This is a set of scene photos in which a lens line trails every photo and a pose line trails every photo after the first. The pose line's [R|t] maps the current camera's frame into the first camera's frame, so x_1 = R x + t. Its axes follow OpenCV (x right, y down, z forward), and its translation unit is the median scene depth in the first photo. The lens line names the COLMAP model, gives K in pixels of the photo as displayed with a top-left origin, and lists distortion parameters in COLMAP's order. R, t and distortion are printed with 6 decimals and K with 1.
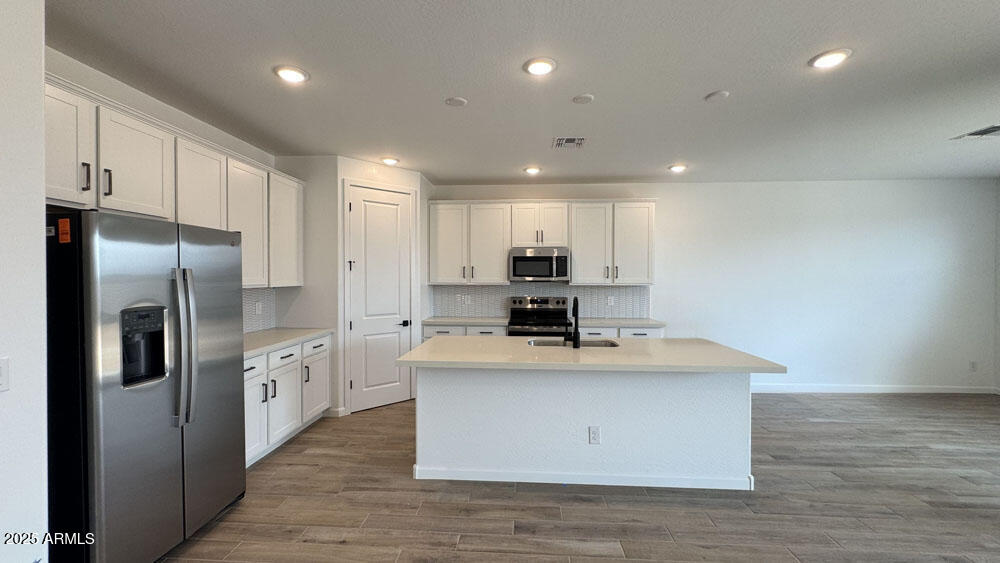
lens RADIAL K [[400.6, 0, 500.5], [0, 400.6, 281.2], [0, 0, 1]] dist [-0.002258, 0.000144]
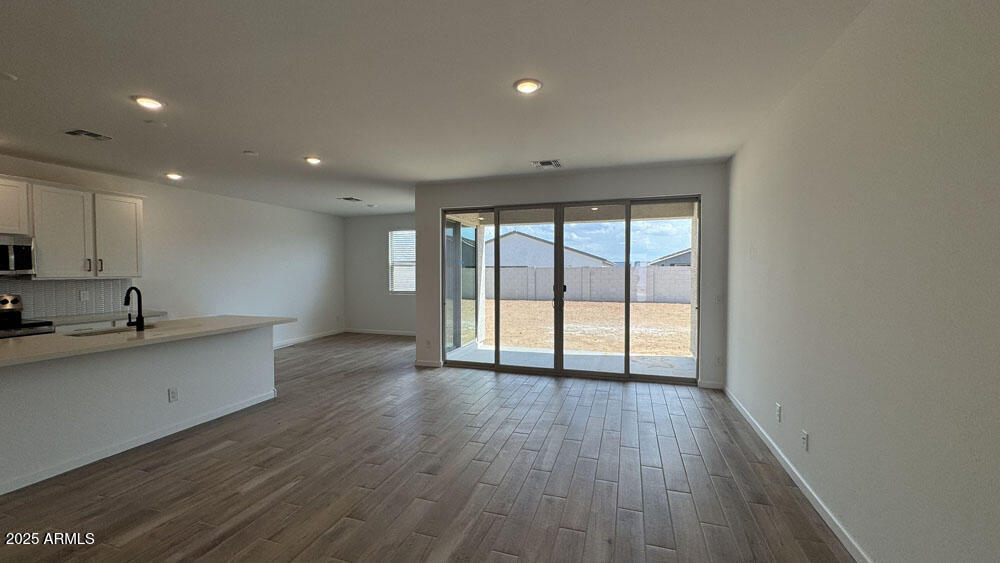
lens RADIAL K [[400.6, 0, 500.5], [0, 400.6, 281.2], [0, 0, 1]] dist [-0.002258, 0.000144]
pose [[0.246159, -0.027565, 0.968837, -0.459863], [0.013949, 0.999593, 0.024896, 0.006215], [-0.969129, 0.007386, 0.246443, -0.200540]]
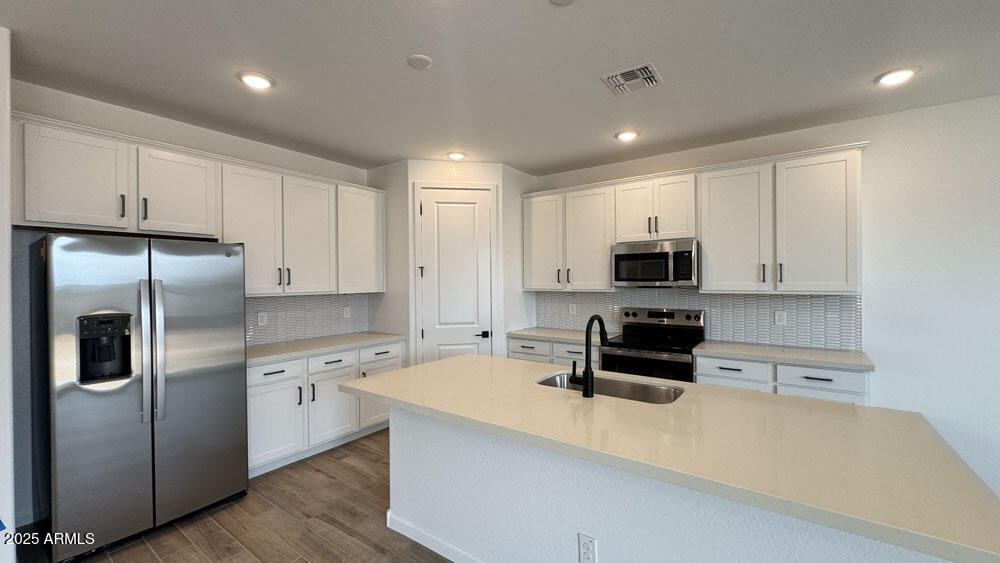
lens RADIAL K [[400.6, 0, 500.5], [0, 400.6, 281.2], [0, 0, 1]] dist [-0.002258, 0.000144]
pose [[0.846457, -0.006666, -0.532415, 0.281295], [0.003365, 0.999969, -0.007169, -0.007233], [0.532446, 0.004277, 0.846453, 0.270067]]
